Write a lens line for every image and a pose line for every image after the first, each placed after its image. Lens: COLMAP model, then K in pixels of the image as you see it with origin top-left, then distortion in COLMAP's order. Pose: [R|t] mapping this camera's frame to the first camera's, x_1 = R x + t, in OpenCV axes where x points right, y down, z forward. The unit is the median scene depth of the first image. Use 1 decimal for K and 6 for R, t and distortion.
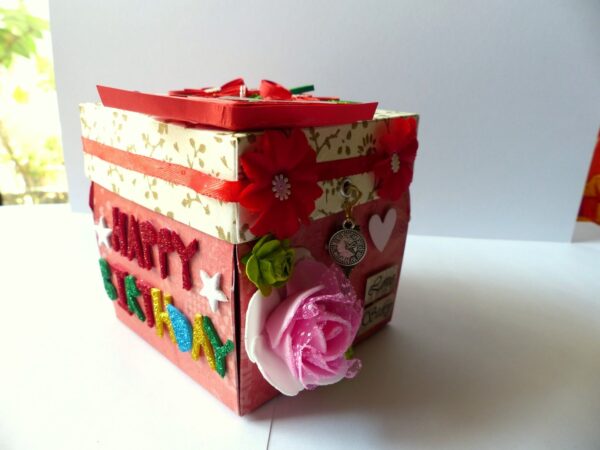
lens RADIAL K [[461.1, 0, 302.2], [0, 461.1, 222.0], [0, 0, 1]] dist [0.011149, -0.020164]
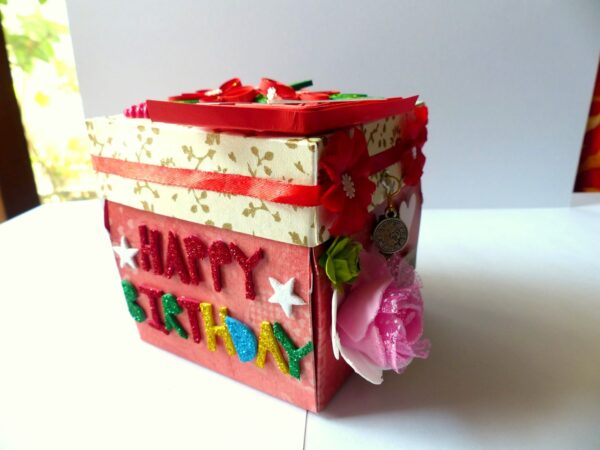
lens RADIAL K [[461.1, 0, 301.7], [0, 461.1, 222.7], [0, 0, 1]] dist [0.011149, -0.020164]
pose [[0.977659, -0.124301, 0.169505, -0.289822], [0.119516, 0.992098, 0.038188, -0.040764], [-0.172912, -0.017076, 0.984789, 0.009599]]
